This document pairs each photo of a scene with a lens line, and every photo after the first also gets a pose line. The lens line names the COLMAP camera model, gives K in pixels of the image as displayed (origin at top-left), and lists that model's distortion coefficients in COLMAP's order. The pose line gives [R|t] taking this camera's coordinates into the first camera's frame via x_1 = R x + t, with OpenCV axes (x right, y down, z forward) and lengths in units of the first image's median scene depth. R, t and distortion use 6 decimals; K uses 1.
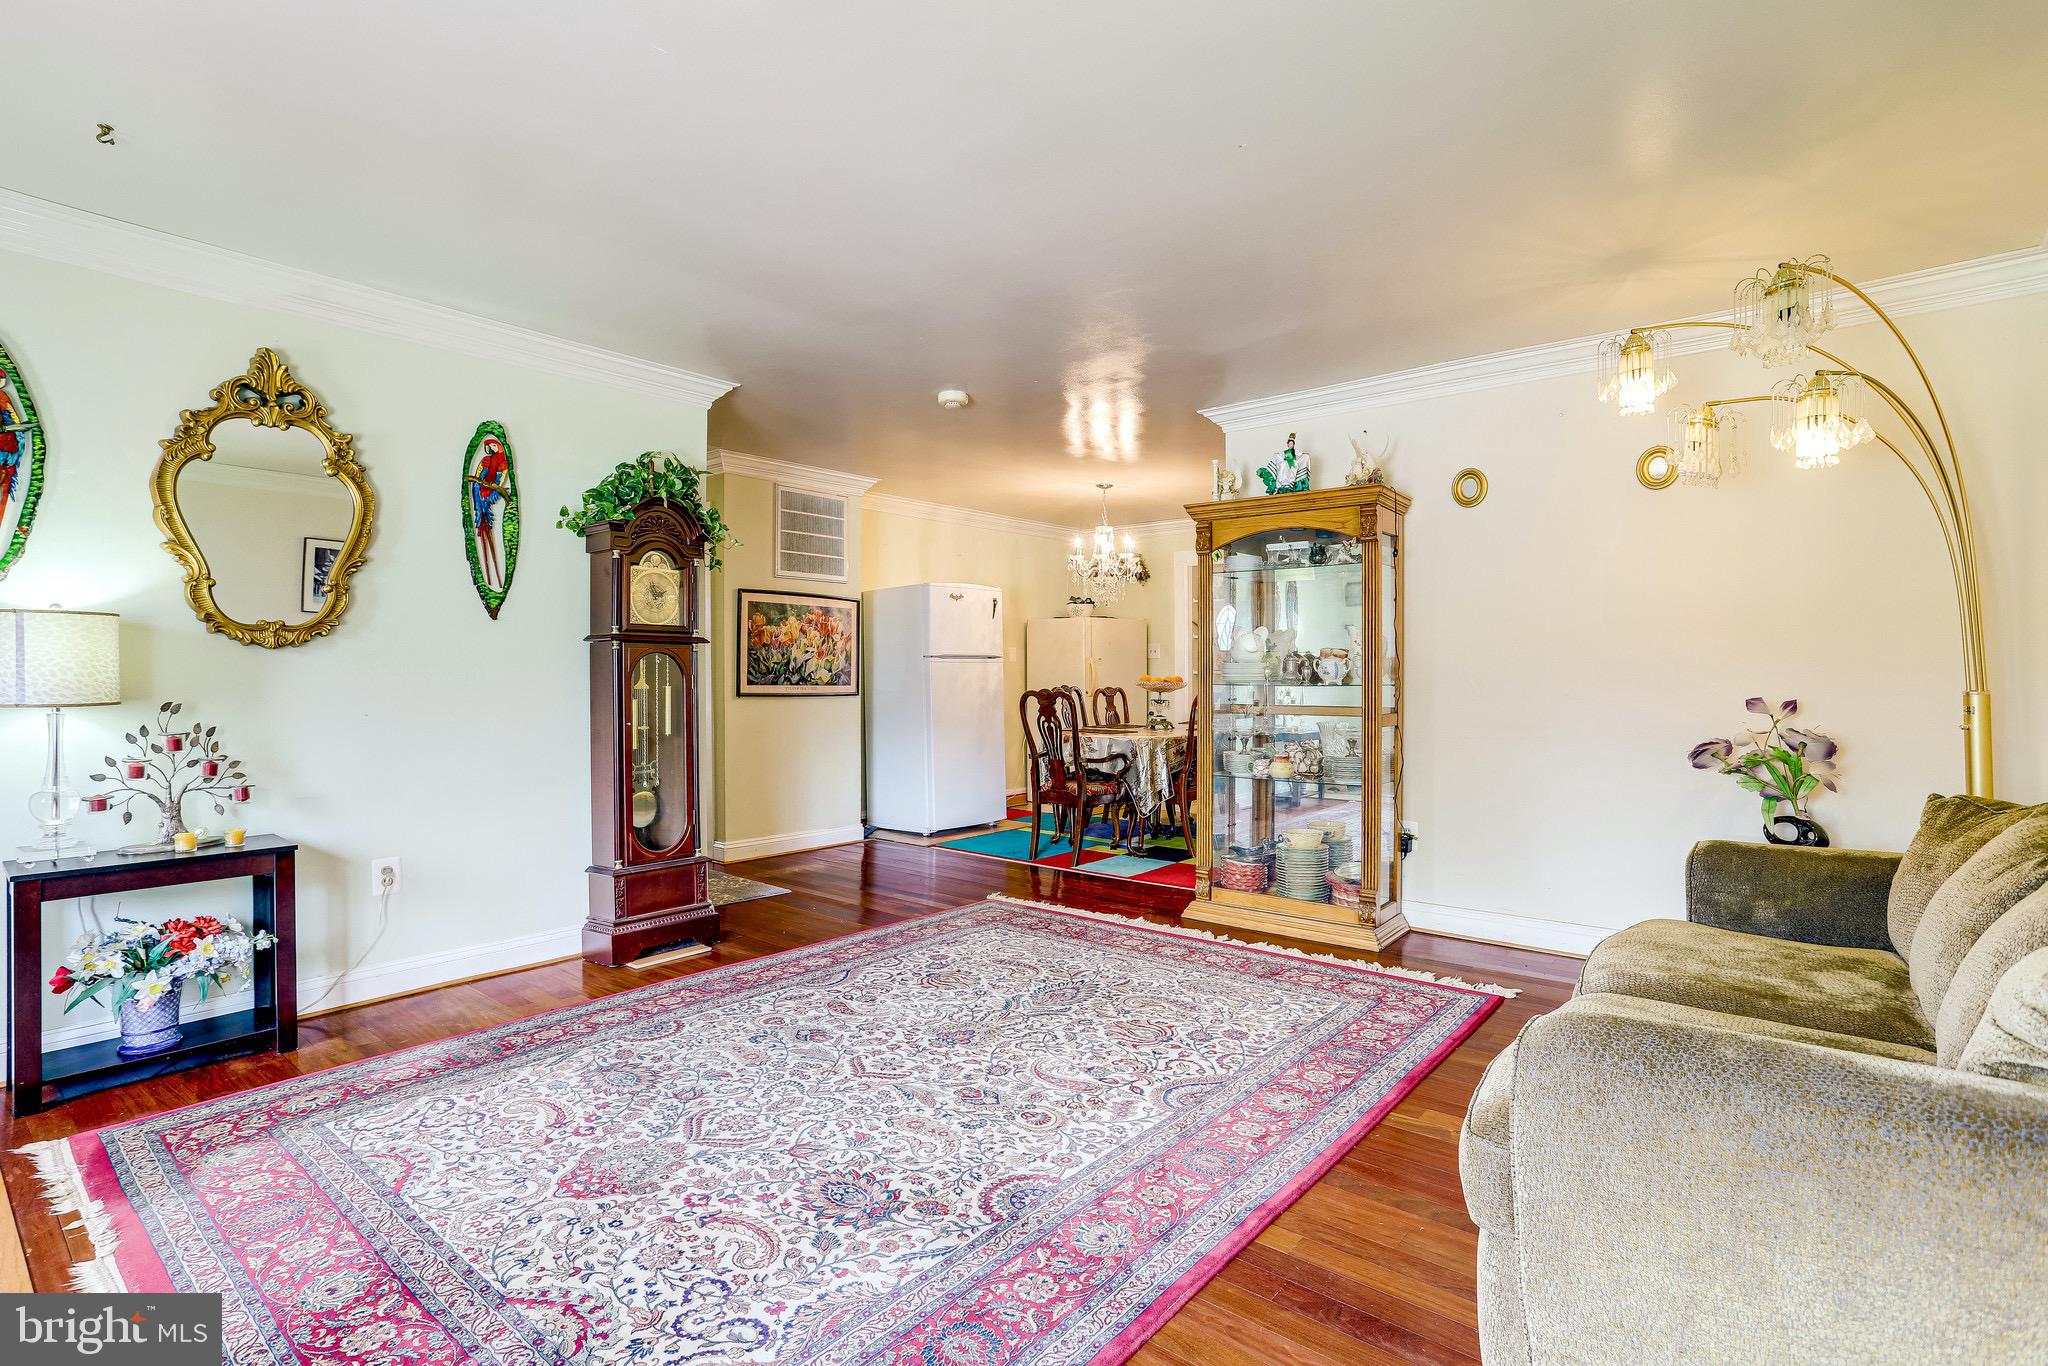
lens RADIAL K [[986.8, 0, 1024.0], [0, 986.8, 683.0], [0, 0, 1]] dist [-0.060778, 0.037363]
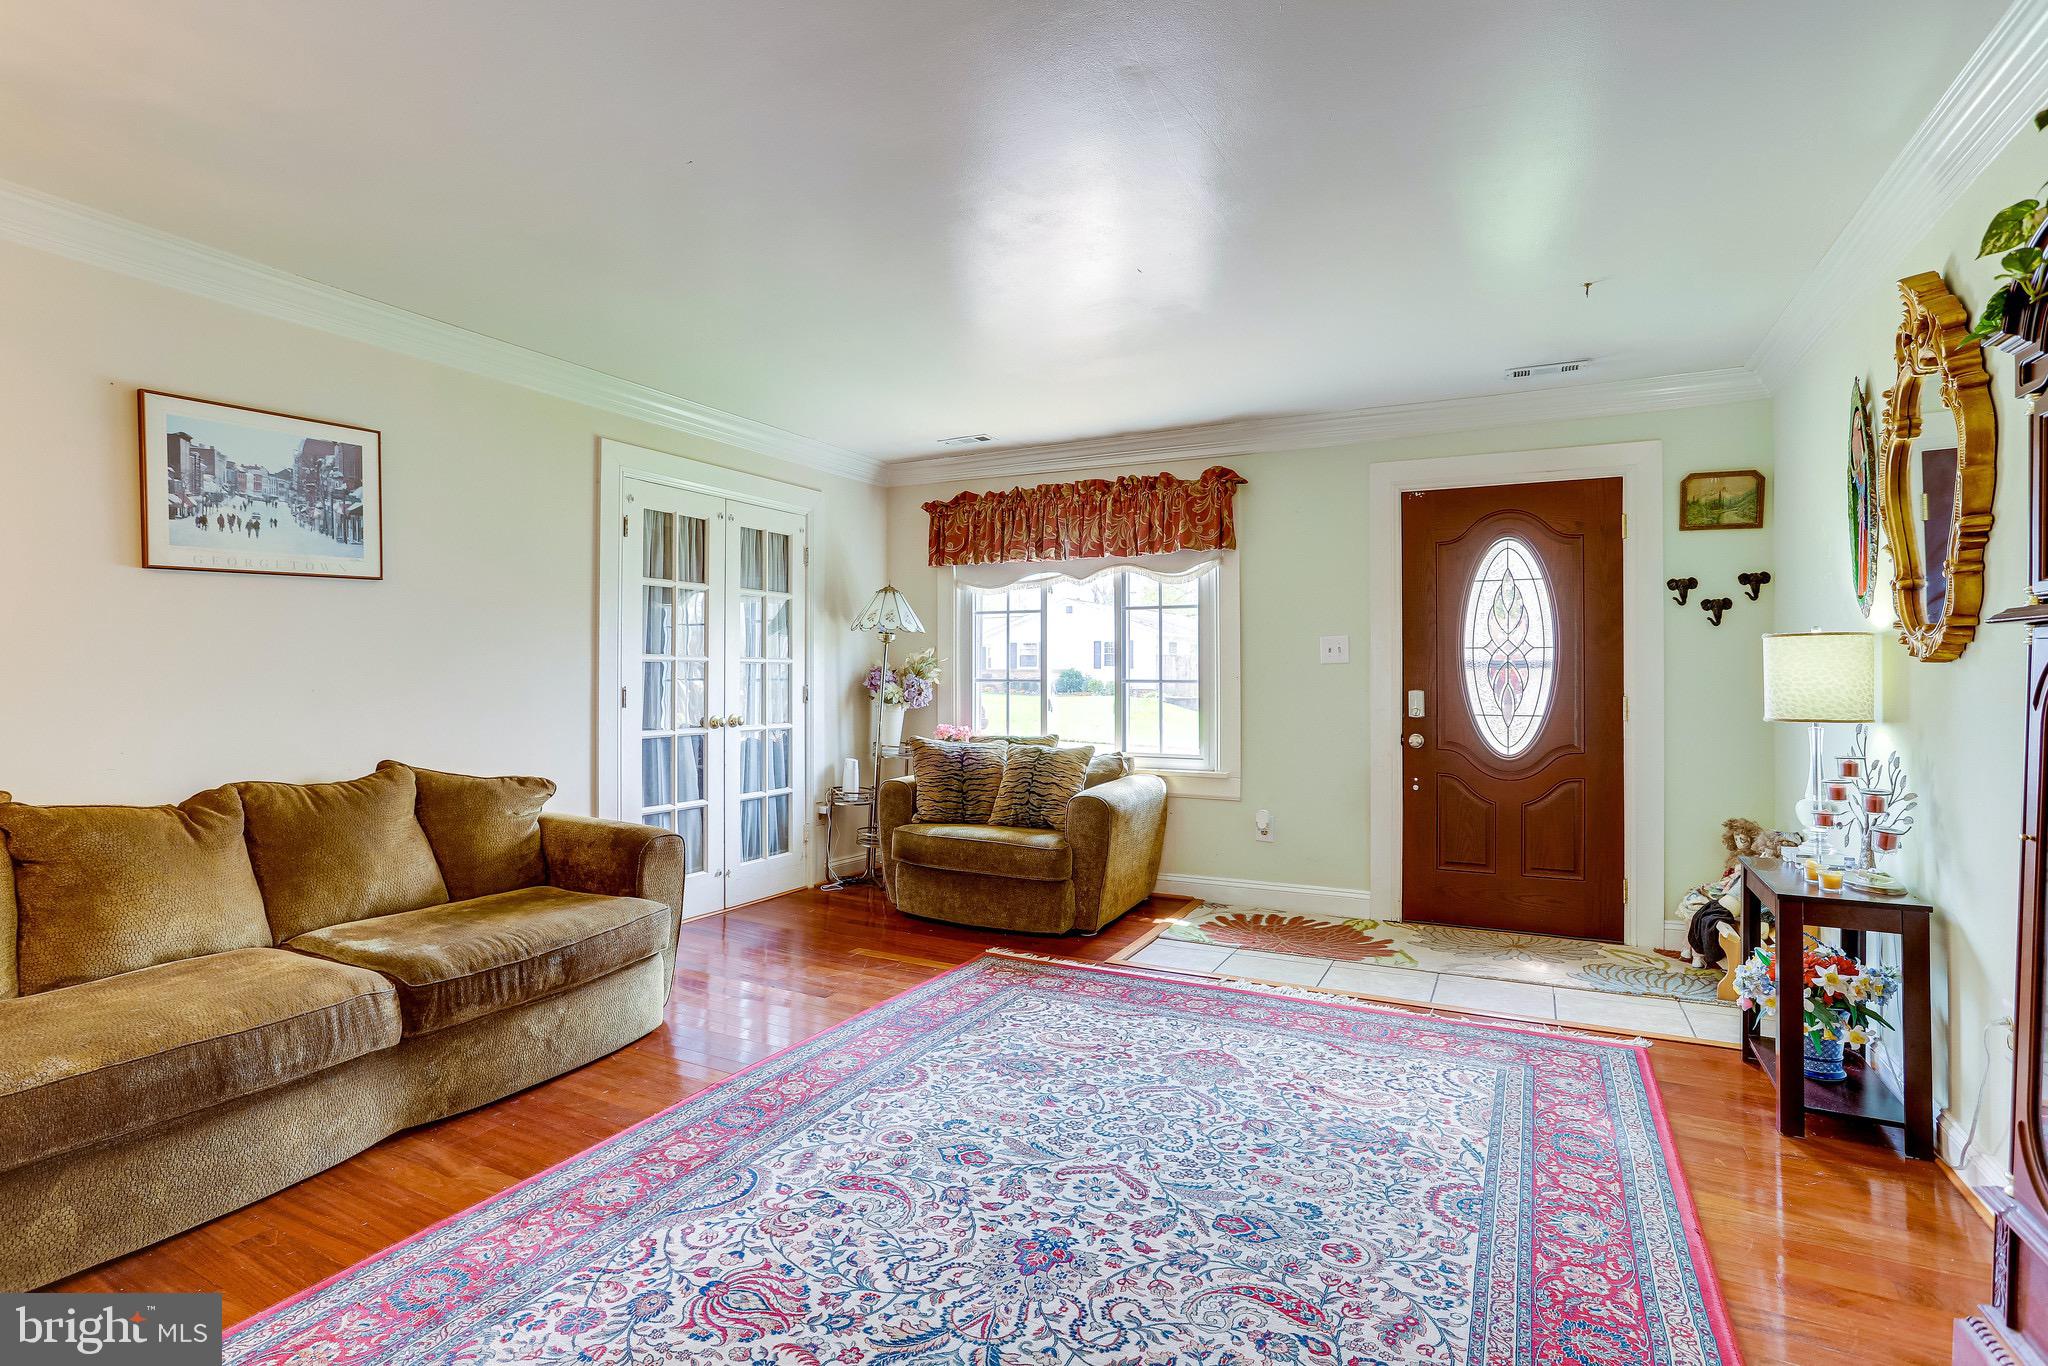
lens RADIAL K [[986.8, 0, 1024.0], [0, 986.8, 683.0], [0, 0, 1]] dist [-0.060778, 0.037363]
pose [[-0.975708, 0.002759, -0.219059, 0.084012], [-0.001424, 0.999820, 0.018937, -0.033653], [0.219071, 0.018789, -0.975528, 1.628948]]
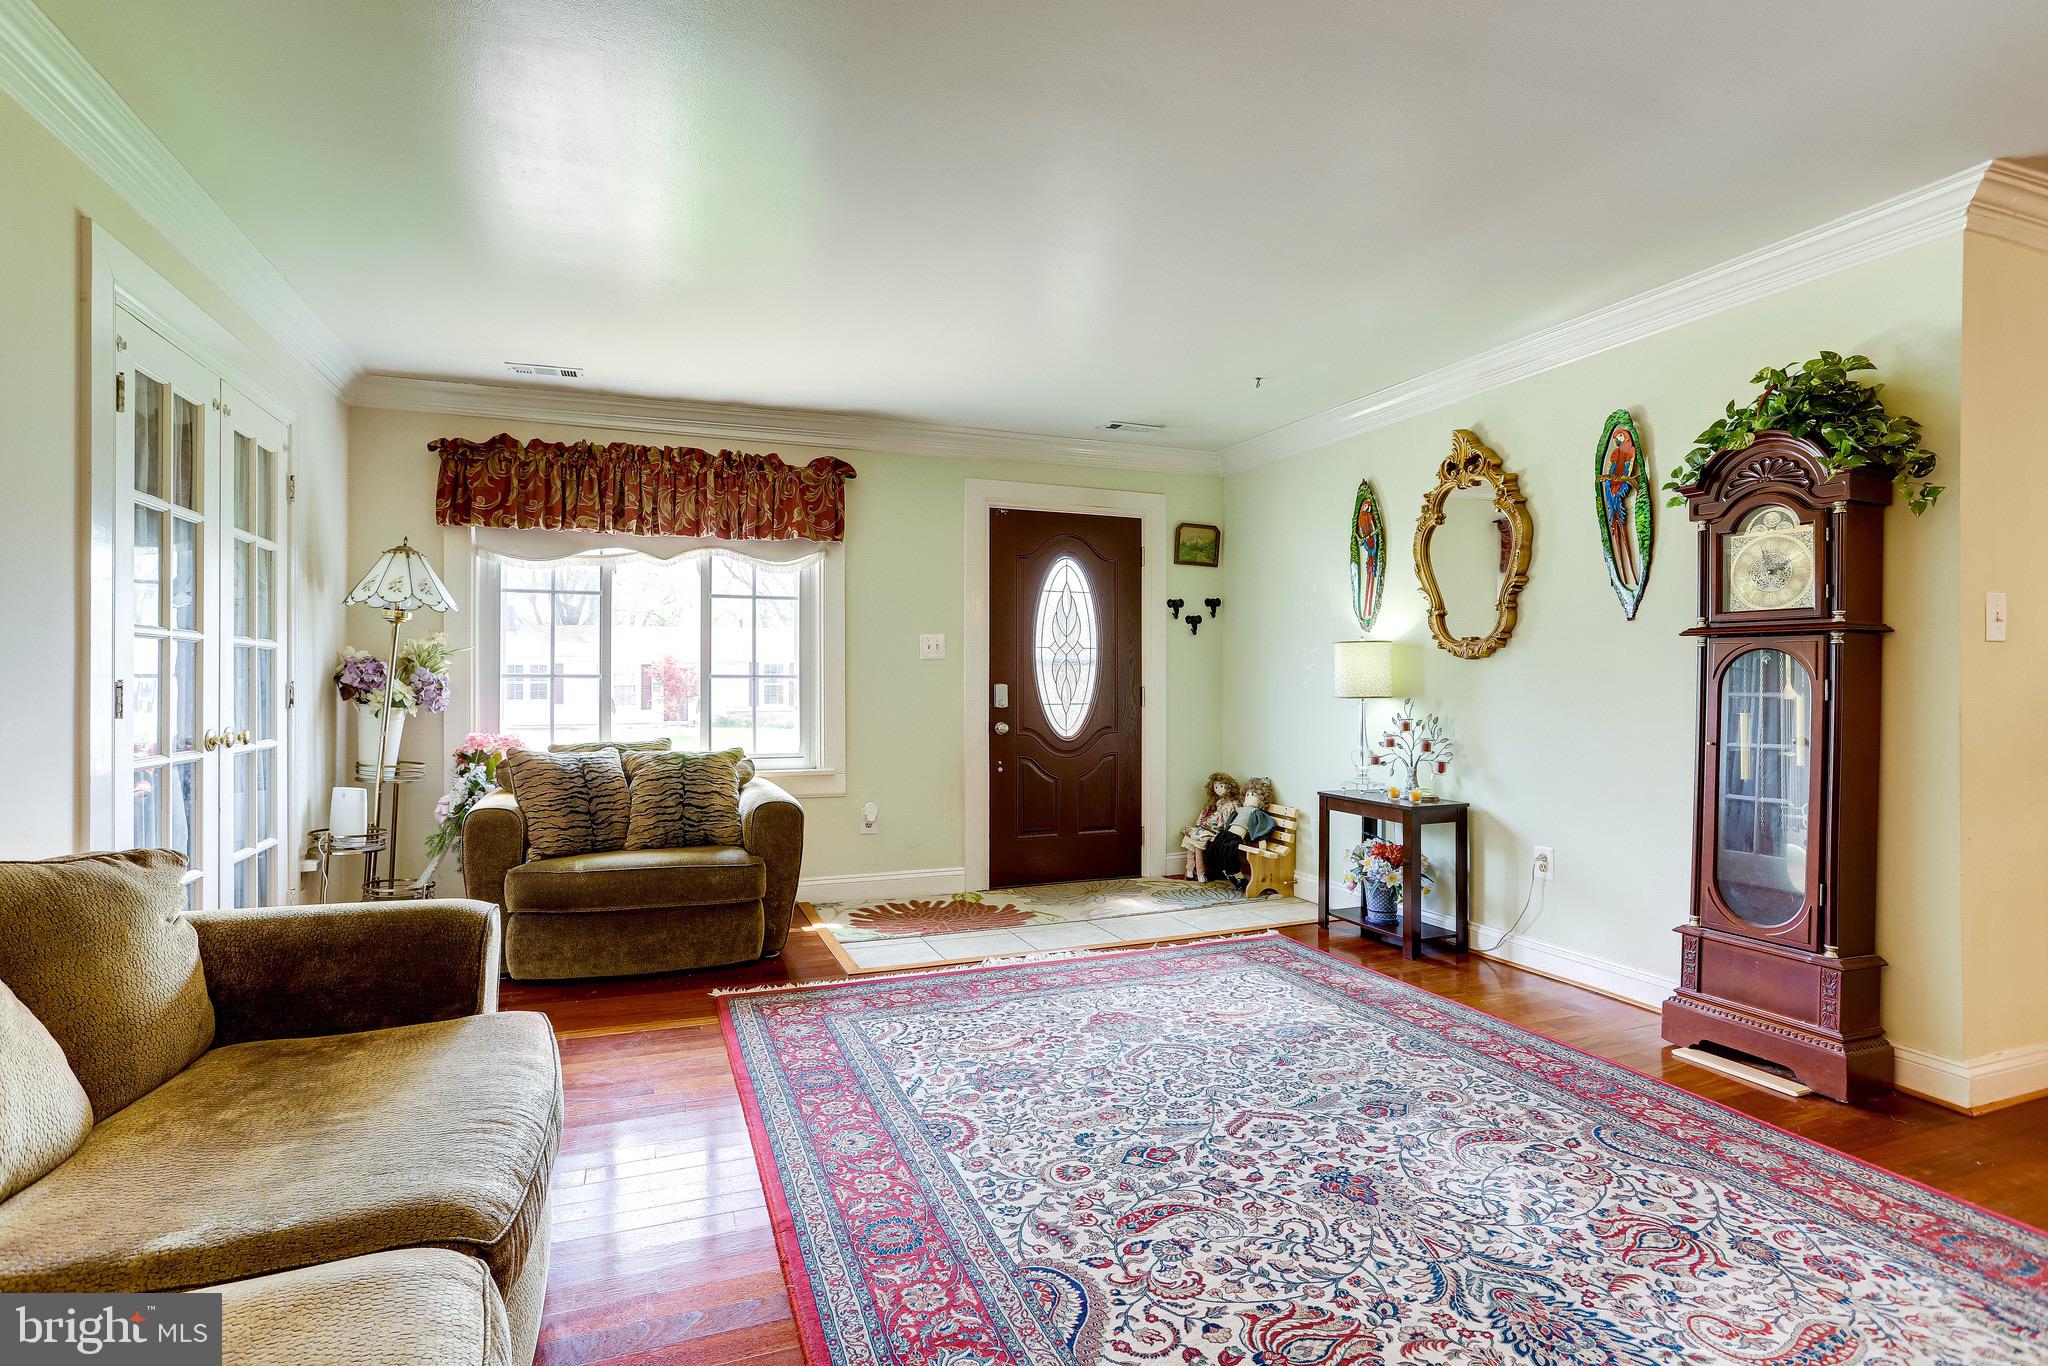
lens RADIAL K [[973.1, 0, 1001.5], [0, 973.1, 687.3], [0, 0, 1]] dist [-0.060784, 0.034304]
pose [[-0.489496, 0.007601, -0.871972, 0.661916], [-0.007702, 0.999885, 0.013040, -0.009985], [0.871971, 0.013099, -0.489381, 1.116412]]
